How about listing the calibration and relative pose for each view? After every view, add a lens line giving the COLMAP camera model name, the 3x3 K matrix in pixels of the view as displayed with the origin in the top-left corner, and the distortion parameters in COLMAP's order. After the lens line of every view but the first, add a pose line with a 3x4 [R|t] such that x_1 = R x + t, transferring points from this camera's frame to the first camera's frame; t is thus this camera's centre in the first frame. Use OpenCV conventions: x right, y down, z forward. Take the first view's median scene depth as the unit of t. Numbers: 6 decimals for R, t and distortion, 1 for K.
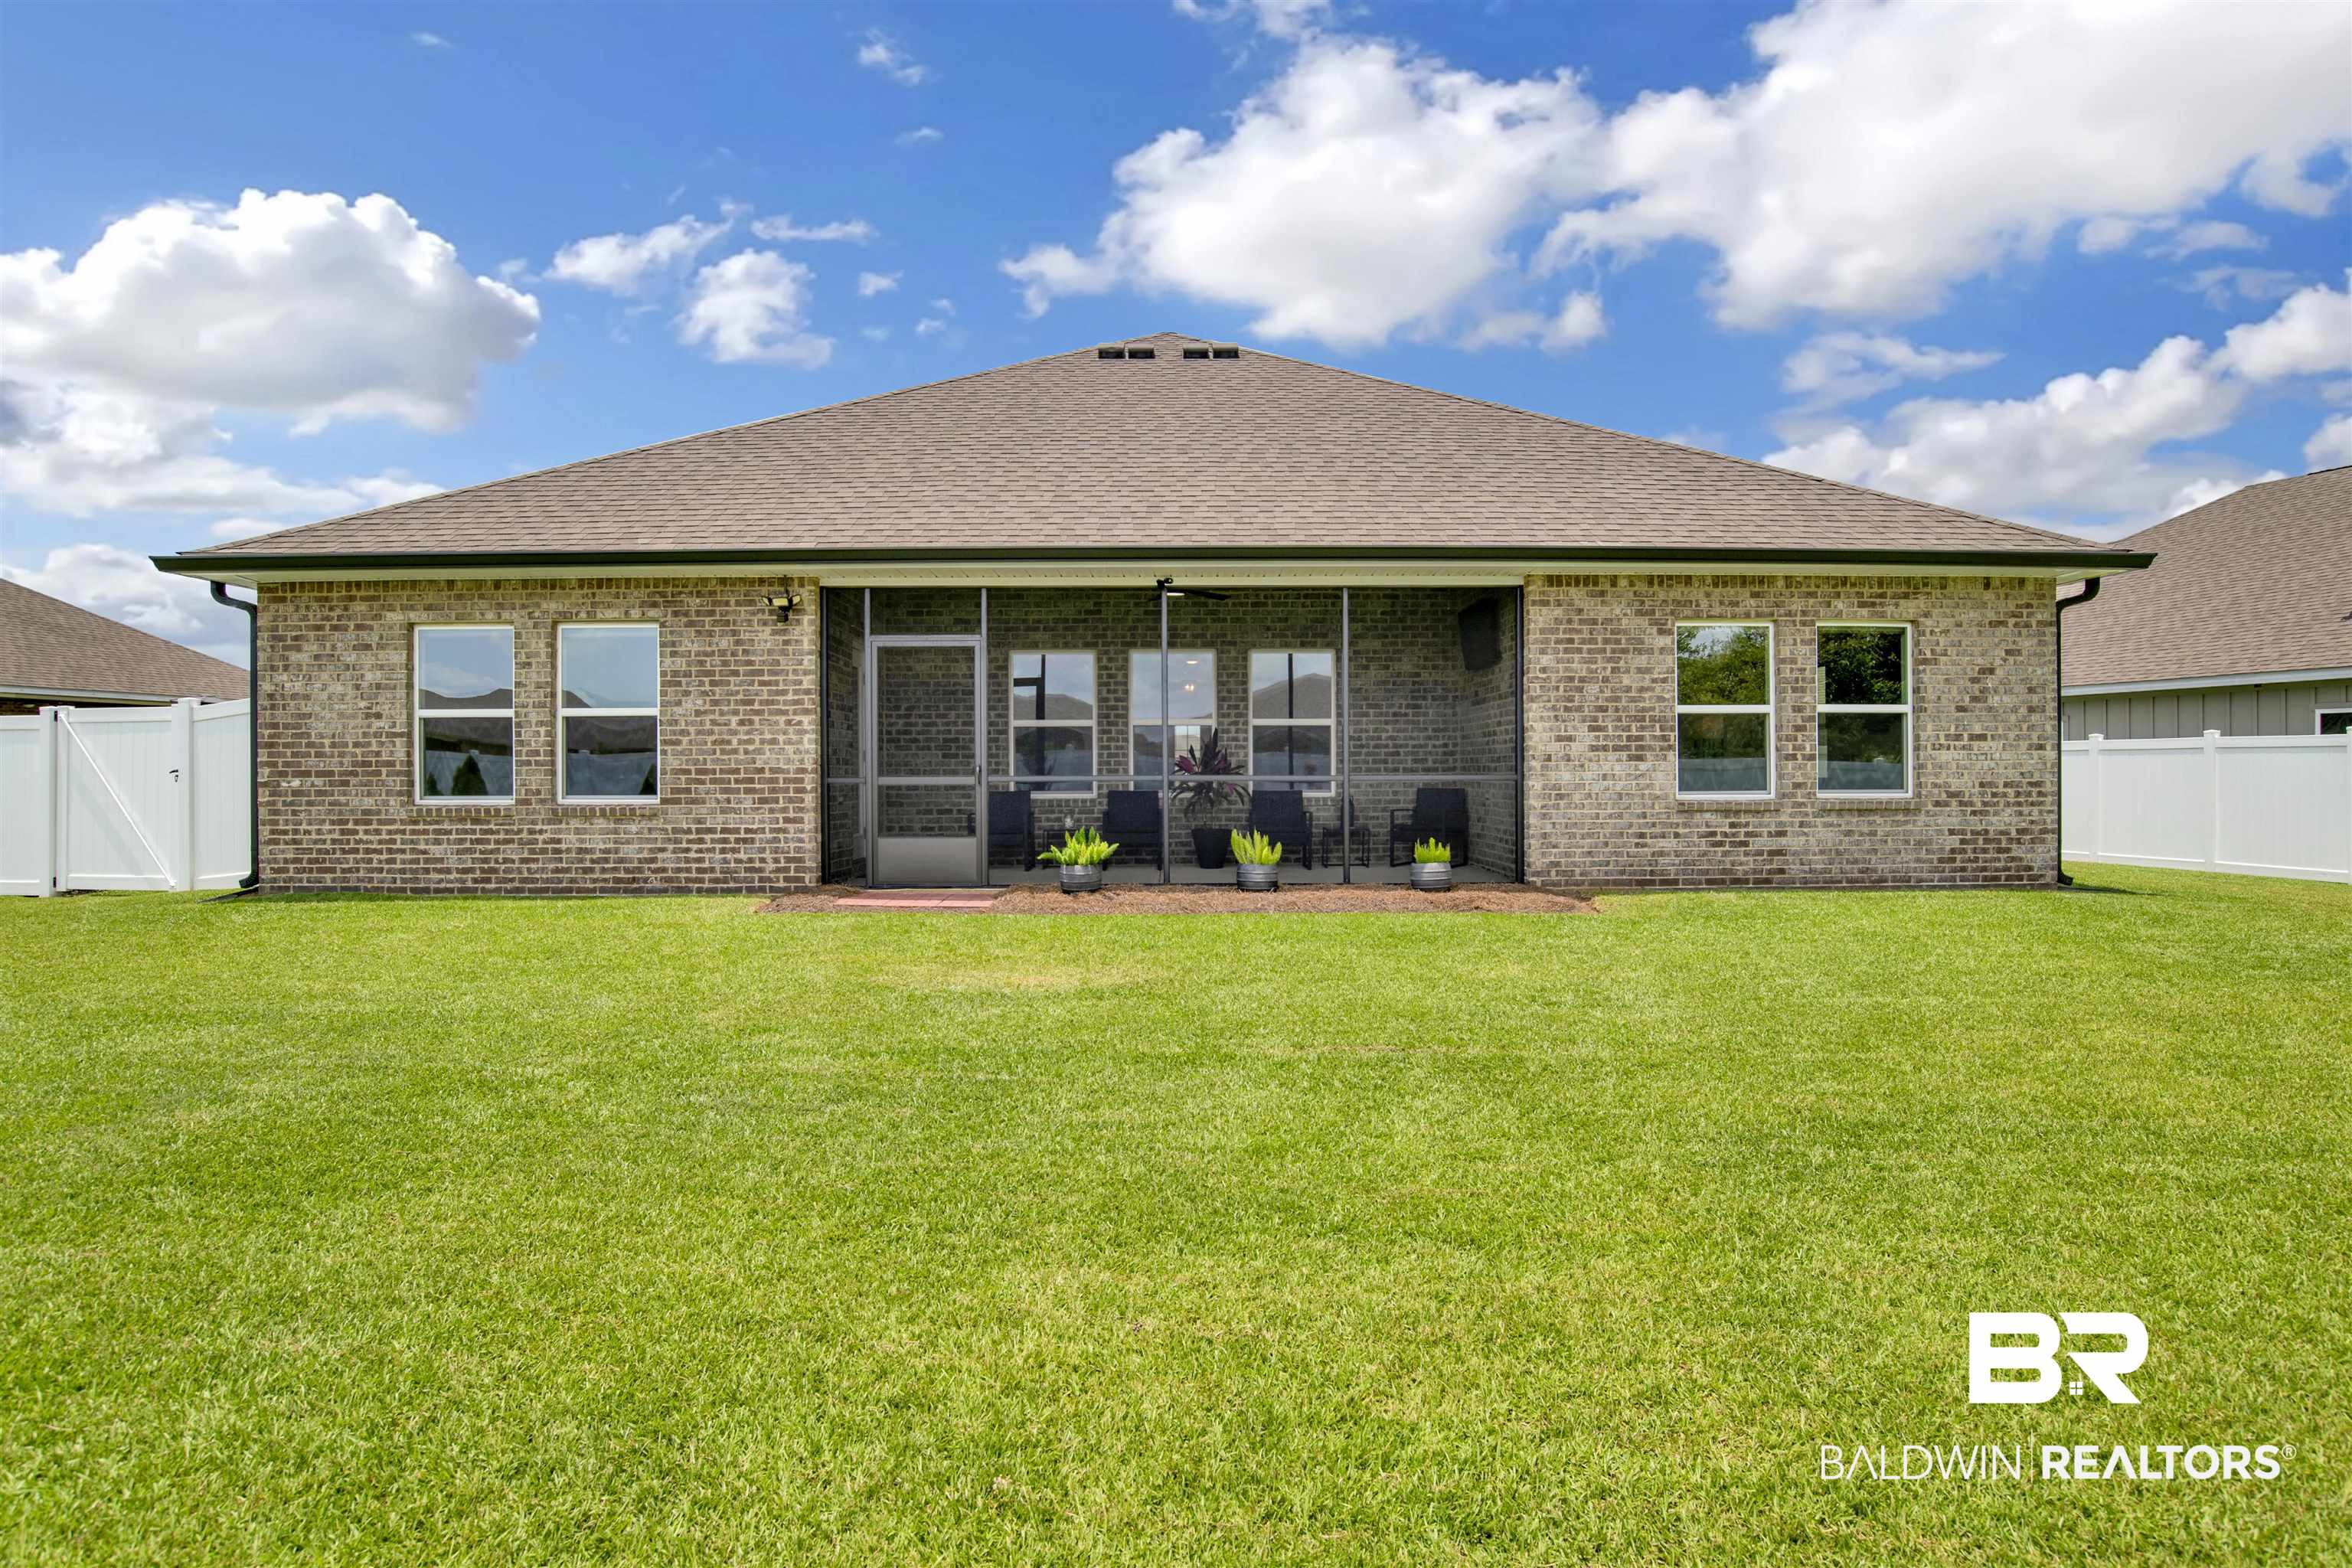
lens RADIAL K [[1191.3, 0, 1173.6], [0, 1191.3, 772.5], [0, 0, 1]] dist [-0.065014, 0.027250]
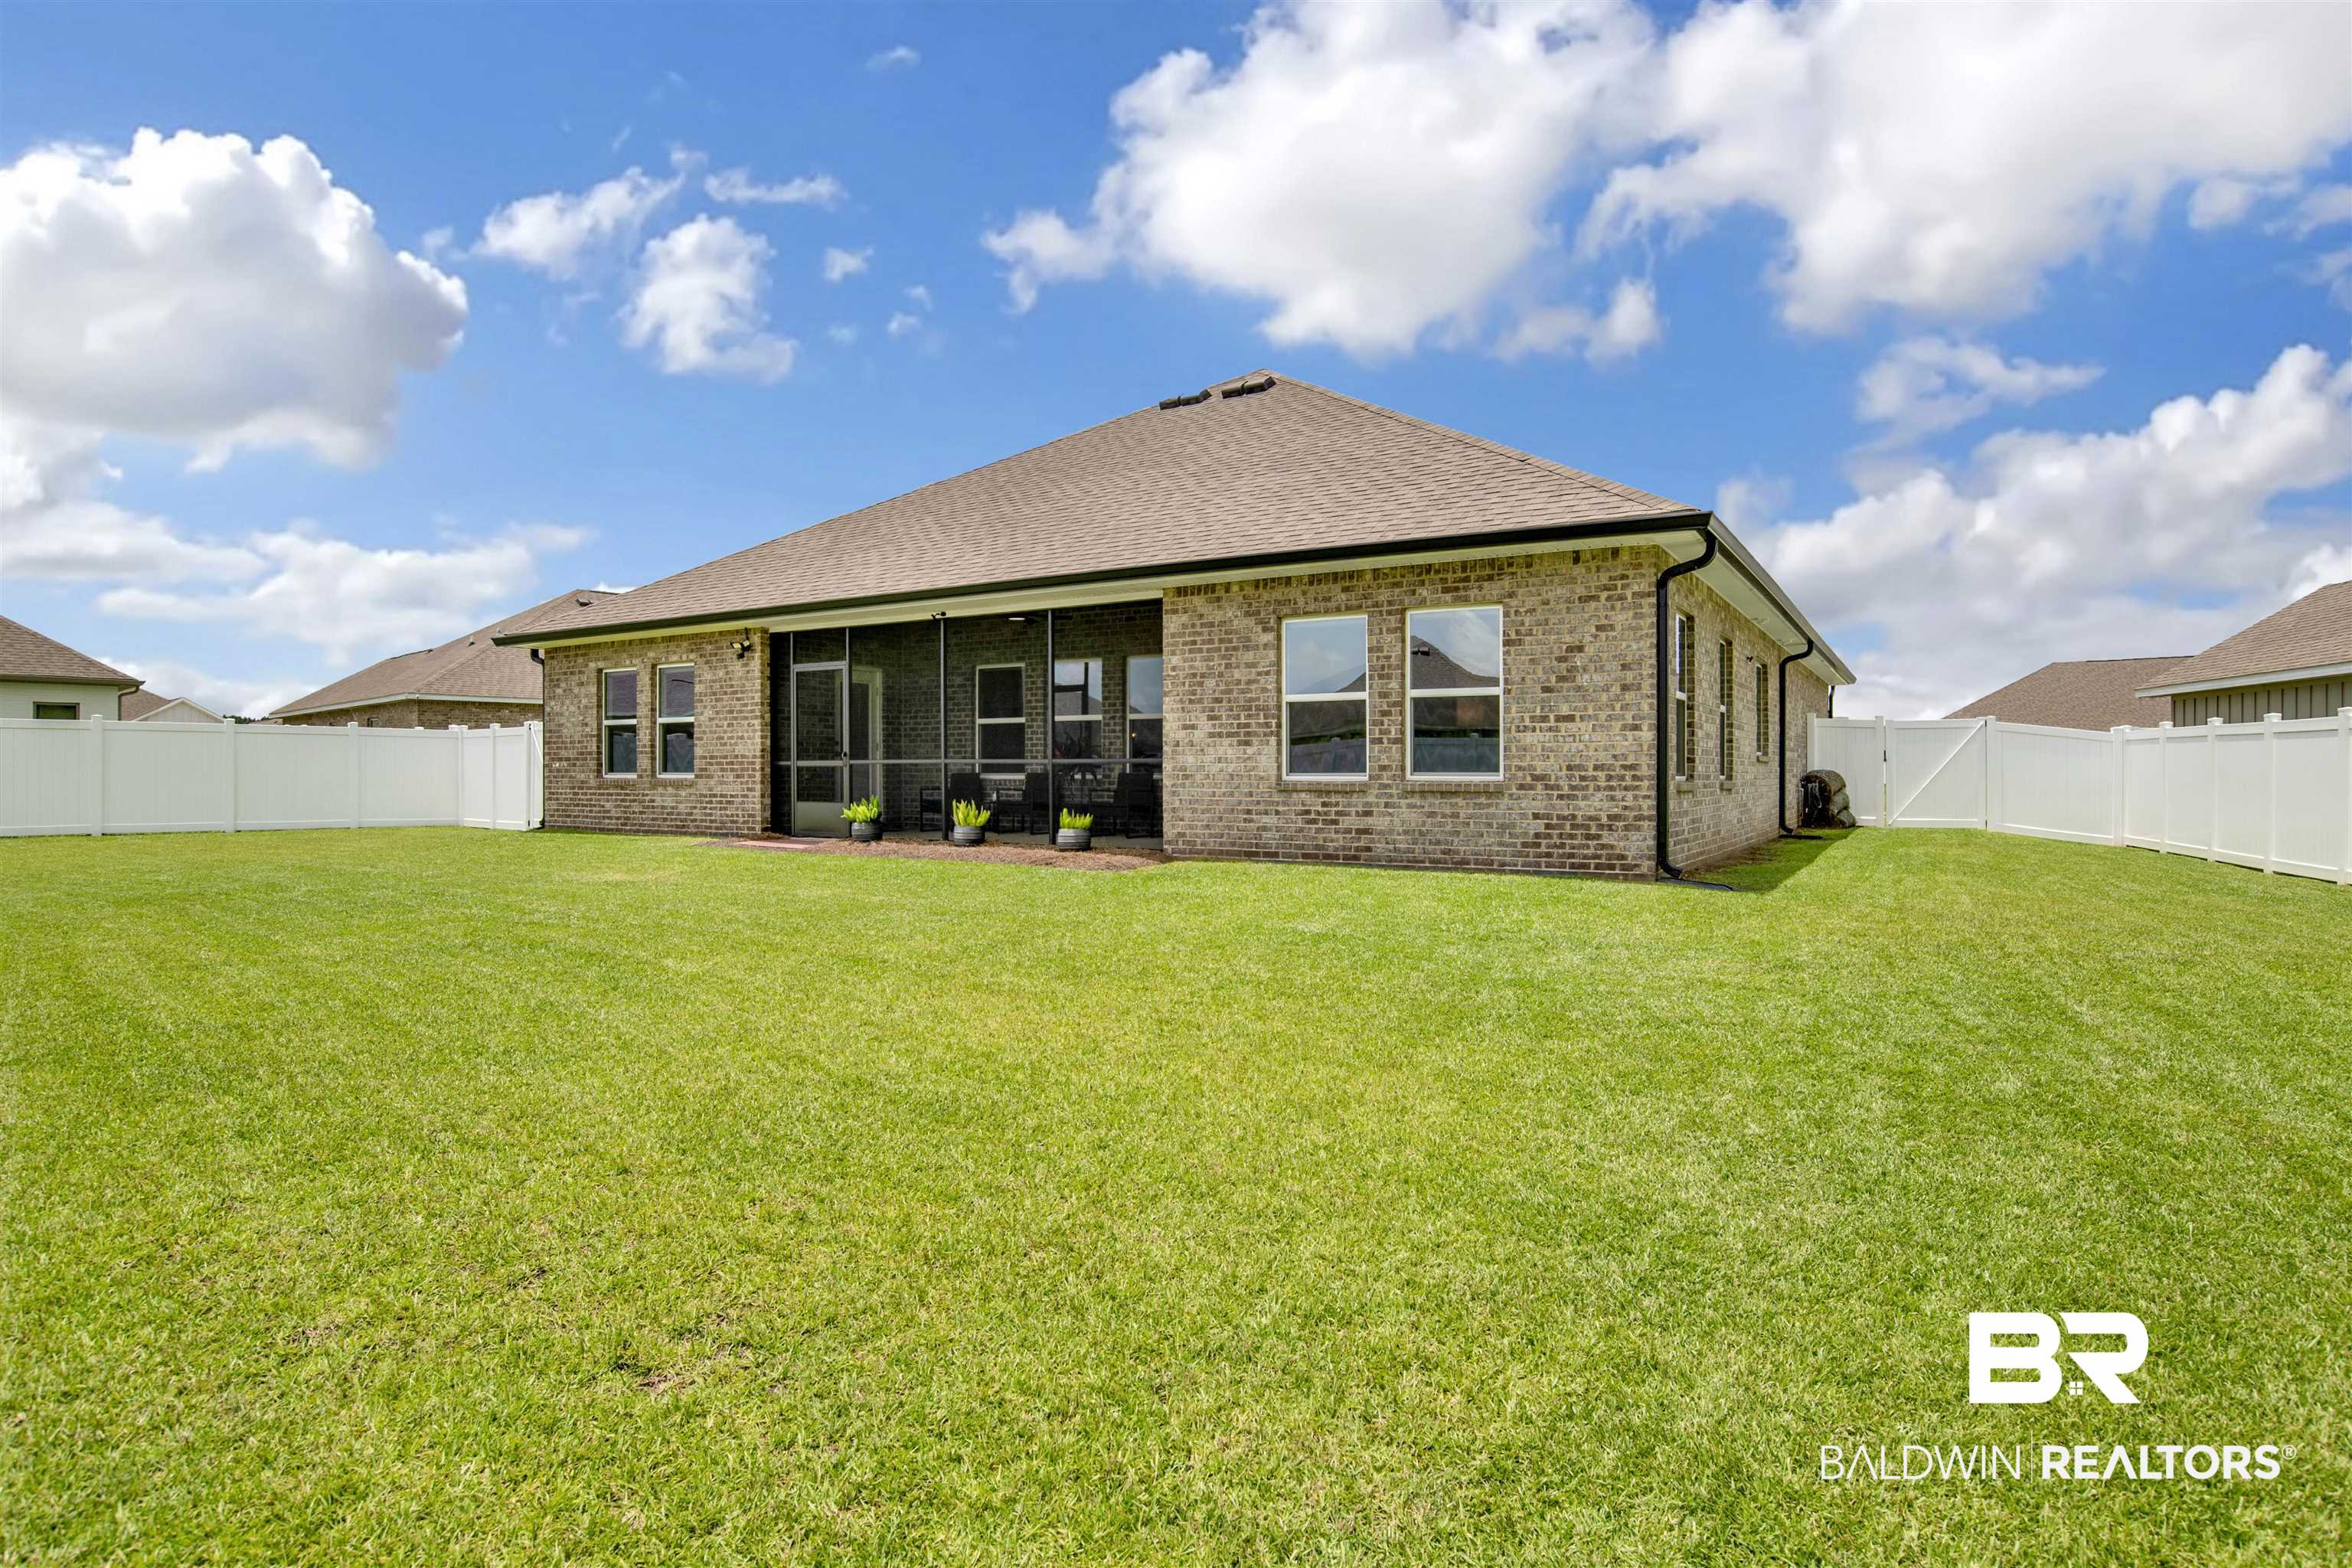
lens RADIAL K [[1191.3, 0, 1173.6], [0, 1191.3, 772.5], [0, 0, 1]] dist [-0.065014, 0.027250]
pose [[0.852661, 0.004264, -0.522448, 0.927682], [-0.001668, 0.999984, 0.005439, 0.009702], [0.522462, -0.003766, 0.852654, -0.004873]]
